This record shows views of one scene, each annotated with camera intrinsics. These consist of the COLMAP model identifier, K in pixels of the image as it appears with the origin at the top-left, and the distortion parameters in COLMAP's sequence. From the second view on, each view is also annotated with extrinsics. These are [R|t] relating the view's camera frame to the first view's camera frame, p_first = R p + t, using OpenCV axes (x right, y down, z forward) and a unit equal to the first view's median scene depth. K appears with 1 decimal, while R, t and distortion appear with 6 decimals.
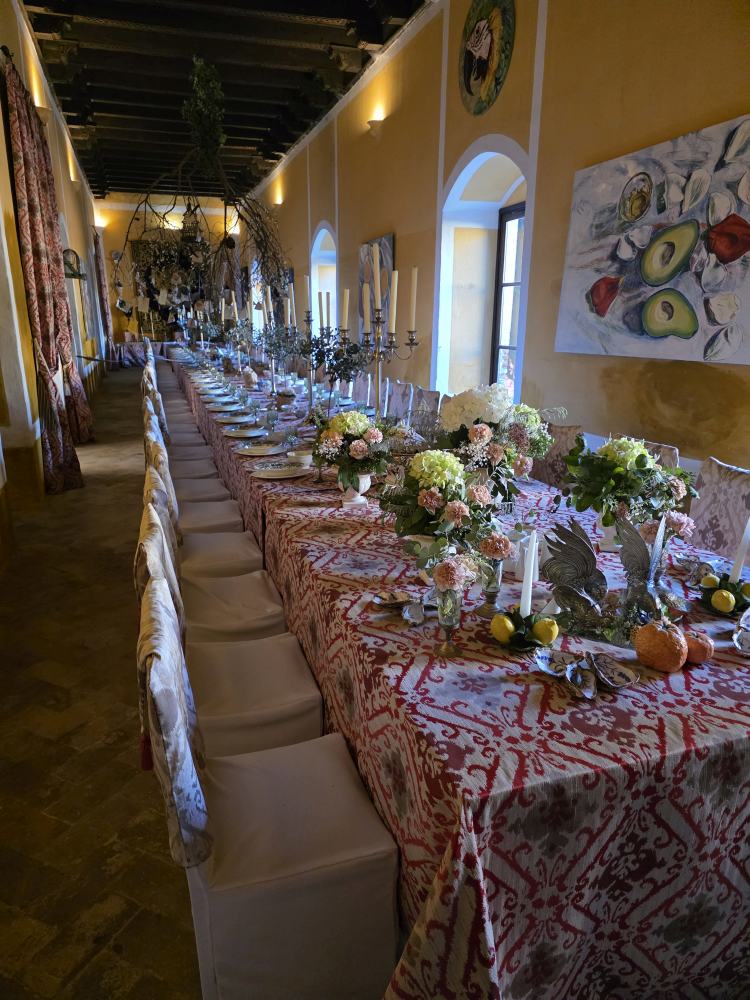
lens RADIAL K [[643.7, 0, 369.6], [0, 643.7, 507.2], [0, 0, 1]] dist [0.068956, -0.076577]
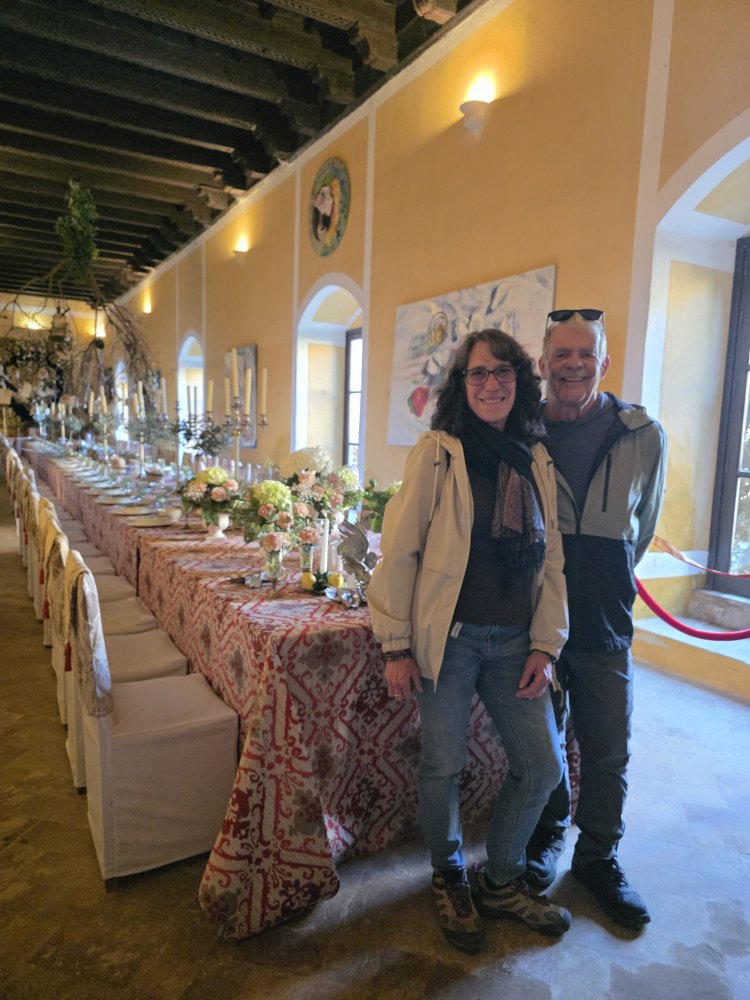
lens RADIAL K [[643.7, 0, 369.6], [0, 643.7, 507.2], [0, 0, 1]] dist [0.068956, -0.076577]
pose [[0.979287, 0.006510, 0.202370, 0.011063], [0.025411, 0.987629, -0.154736, 0.090819], [-0.200874, 0.156674, 0.967007, -0.206324]]
